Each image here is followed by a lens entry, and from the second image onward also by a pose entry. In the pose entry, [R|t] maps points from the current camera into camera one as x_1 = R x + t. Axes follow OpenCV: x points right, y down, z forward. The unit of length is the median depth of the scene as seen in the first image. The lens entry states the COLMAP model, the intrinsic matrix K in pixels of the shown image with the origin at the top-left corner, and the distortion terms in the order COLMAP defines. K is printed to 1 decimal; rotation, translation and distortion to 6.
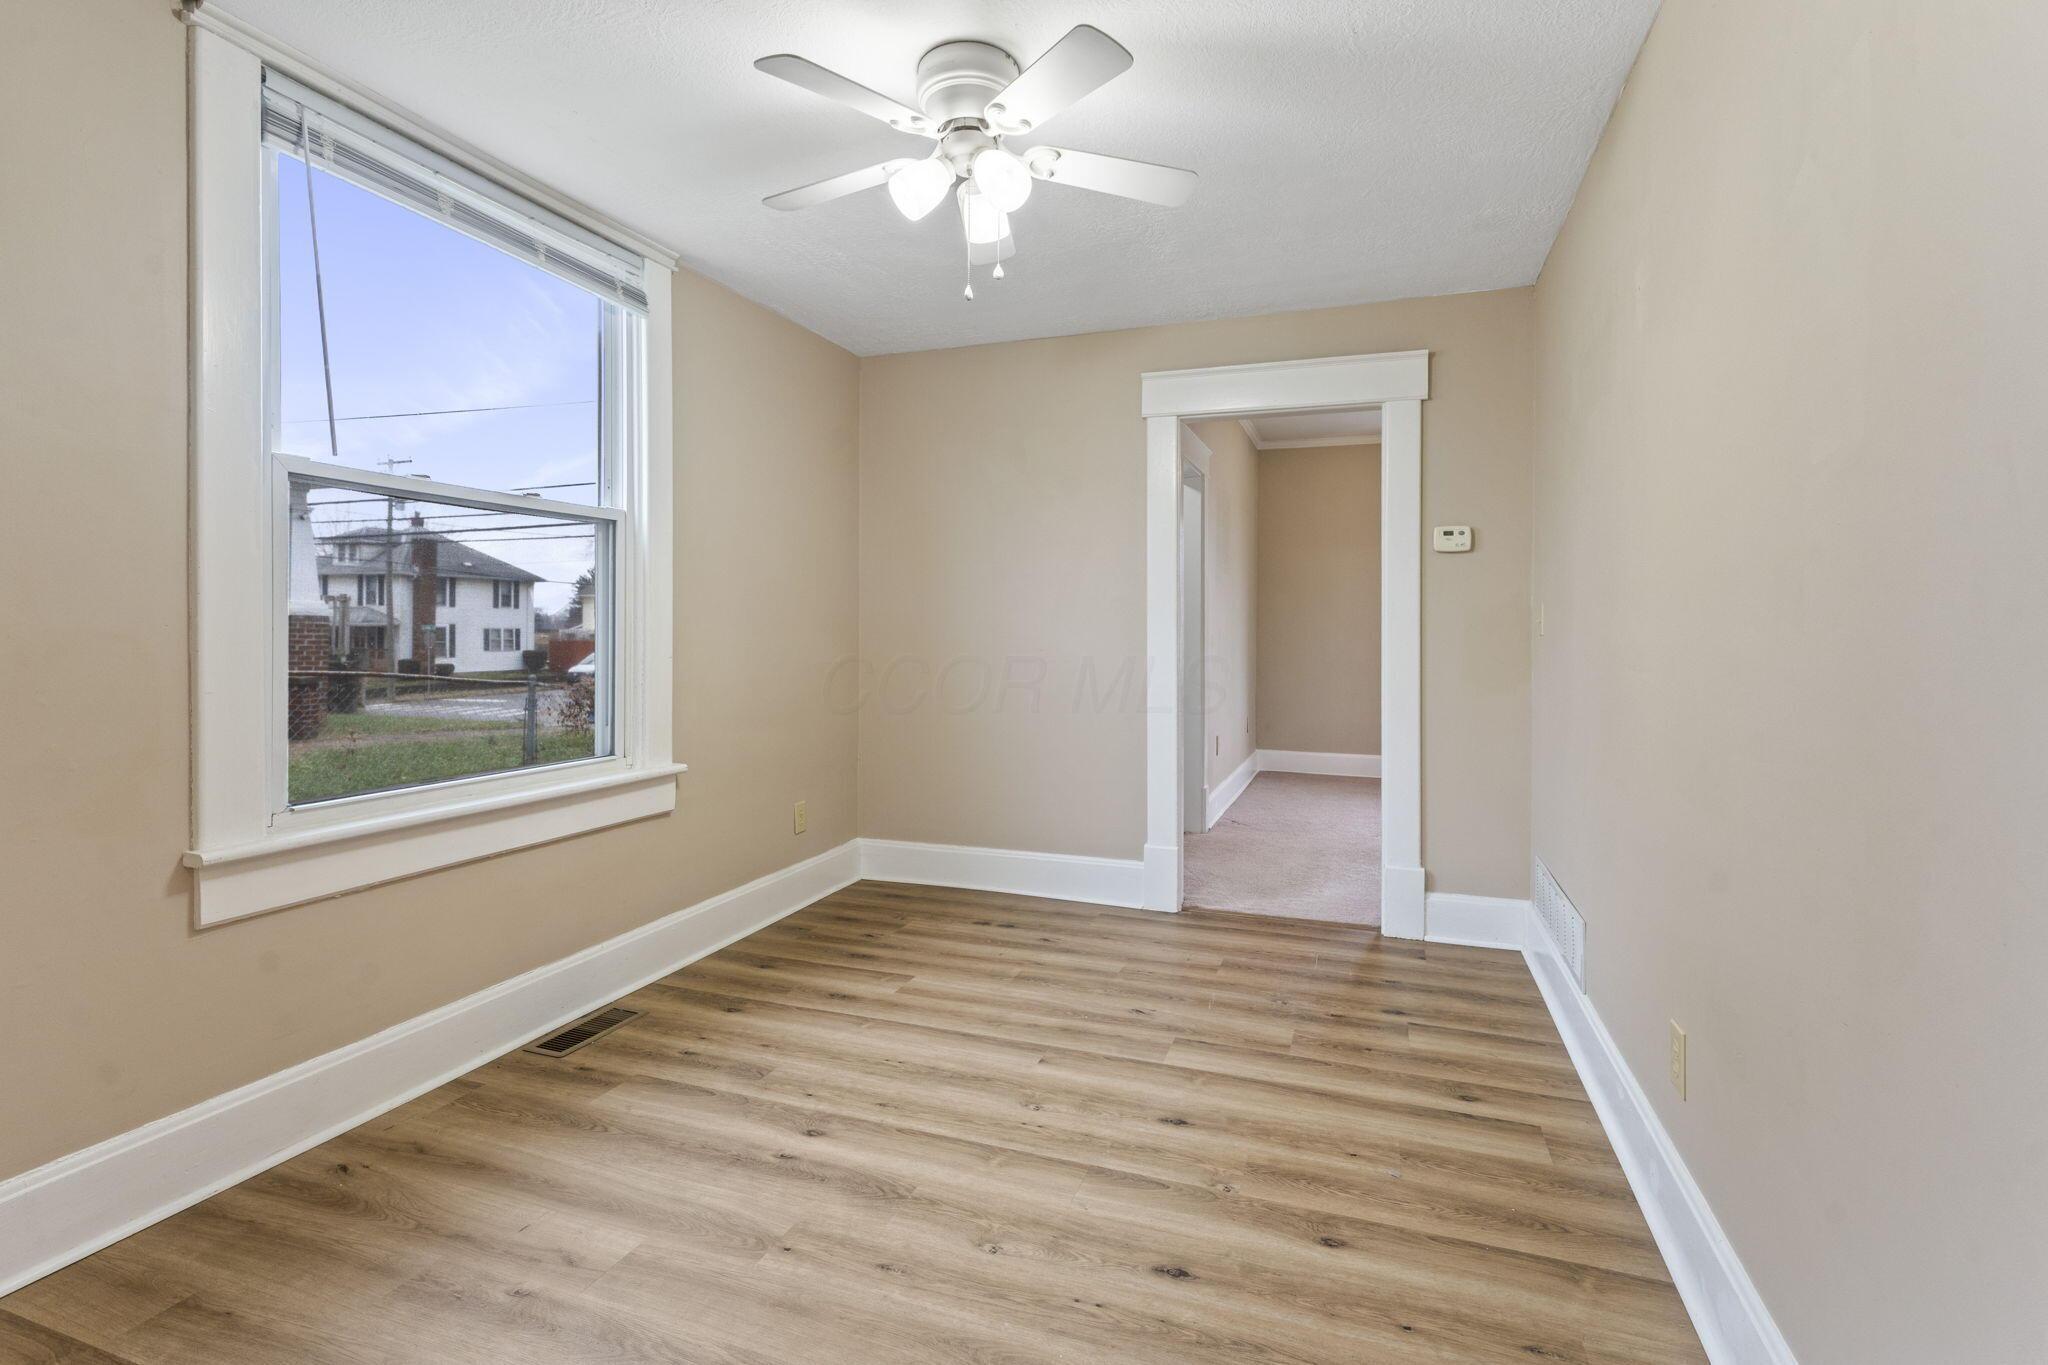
lens RADIAL K [[996.4, 0, 1017.4], [0, 996.4, 632.7], [0, 0, 1]] dist [0.000217, -0.017243]
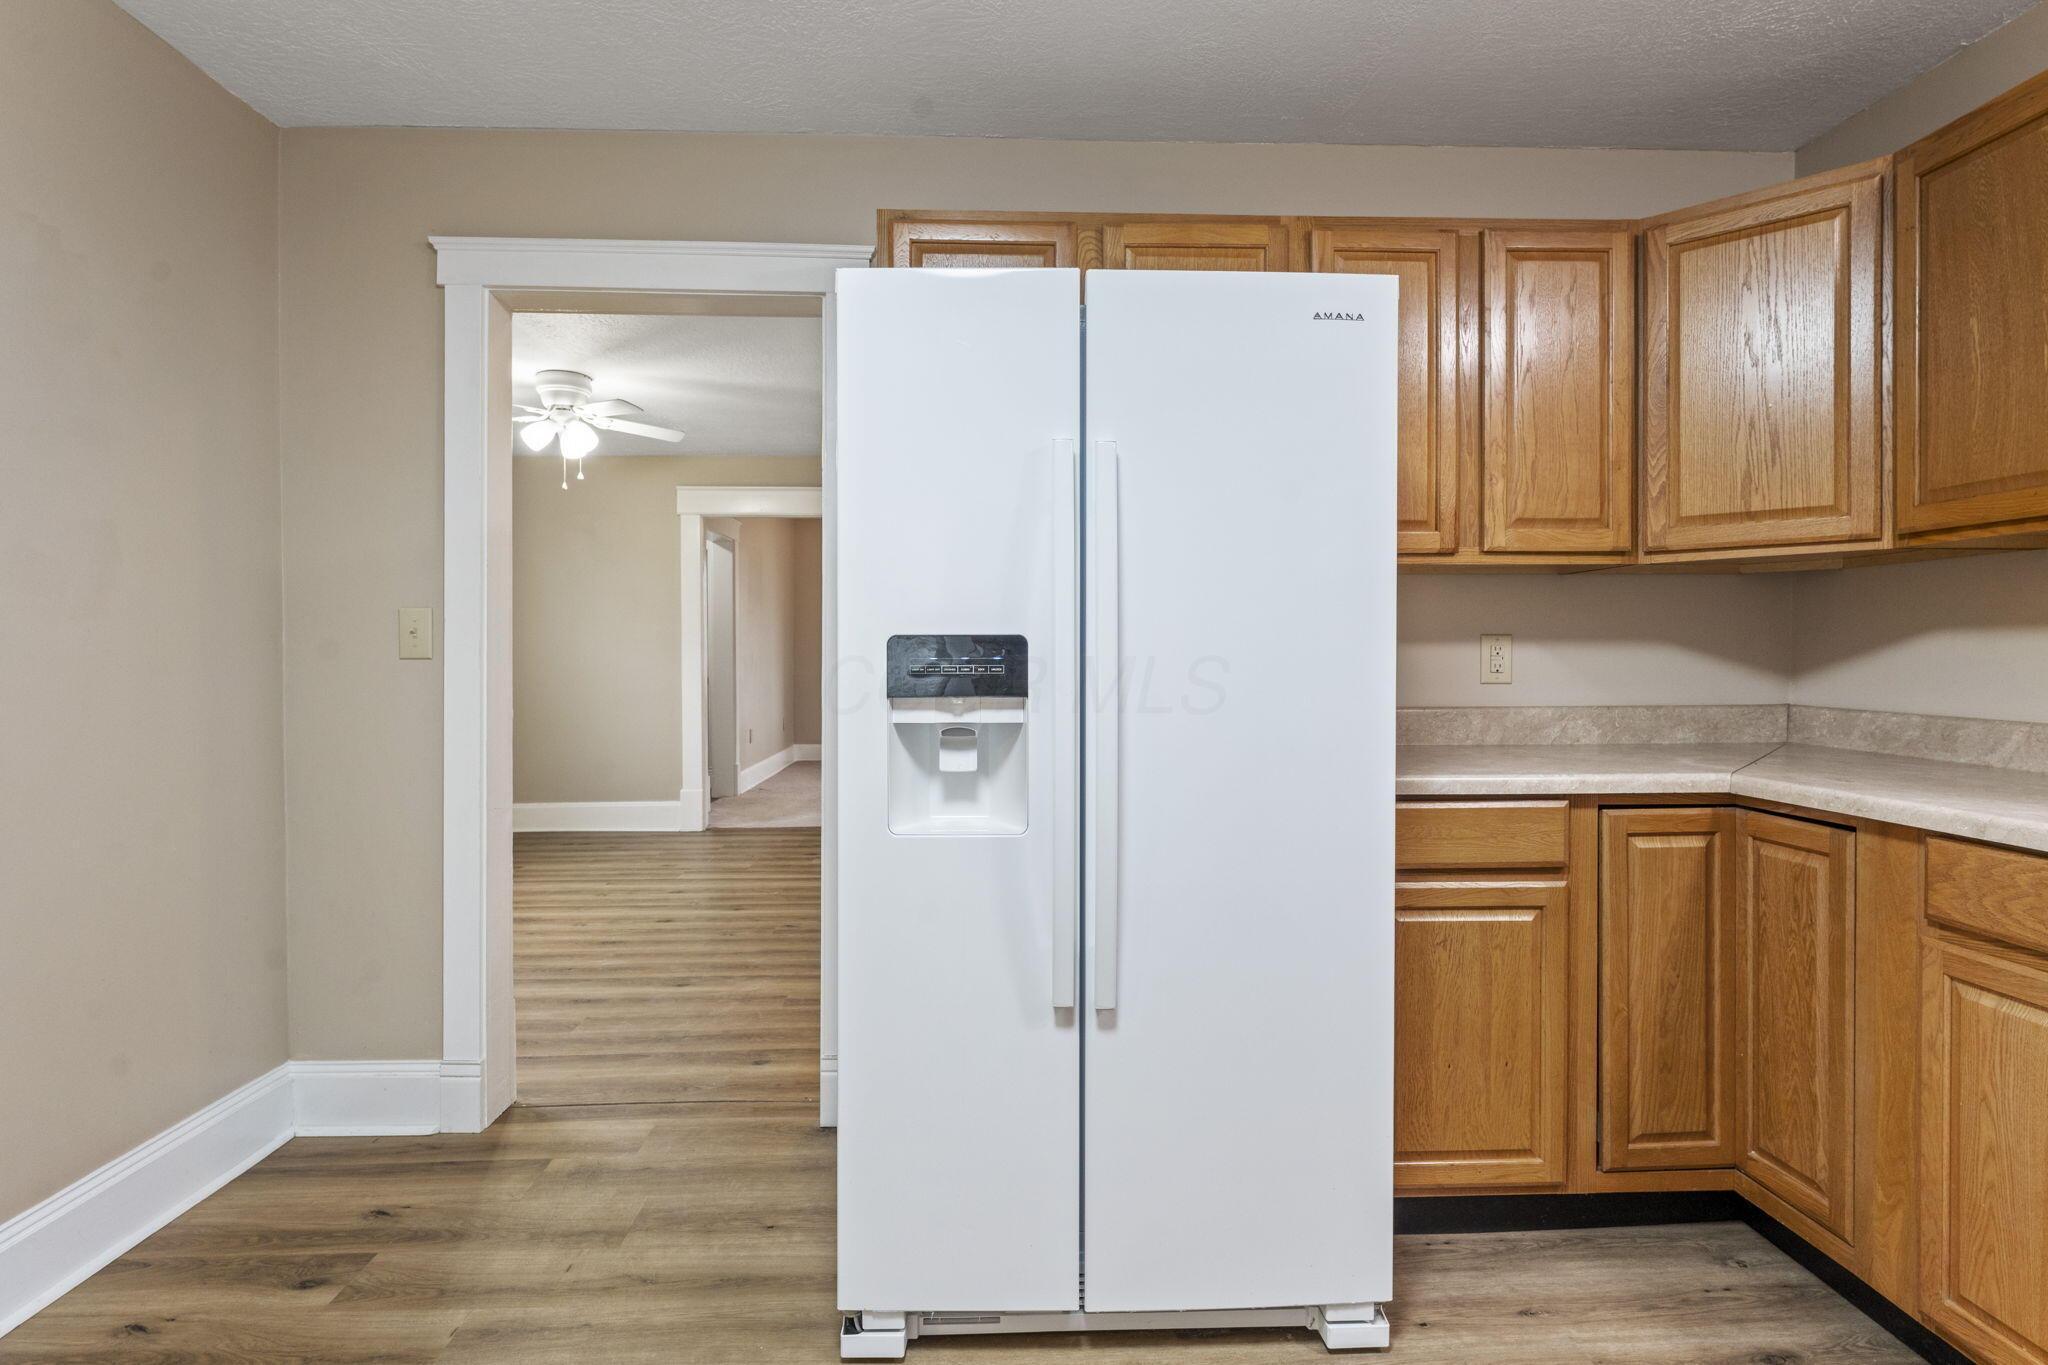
lens RADIAL K [[1026.9, 0, 1023.5], [0, 1026.9, 655.4], [0, 0, 1]] dist [-0.000147, 0.000190]
pose [[0.920165, -0.007887, 0.391450, -0.010693], [0.007844, 0.999968, 0.001707, 0.008496], [-0.391451, 0.001500, 0.920198, -1.338042]]
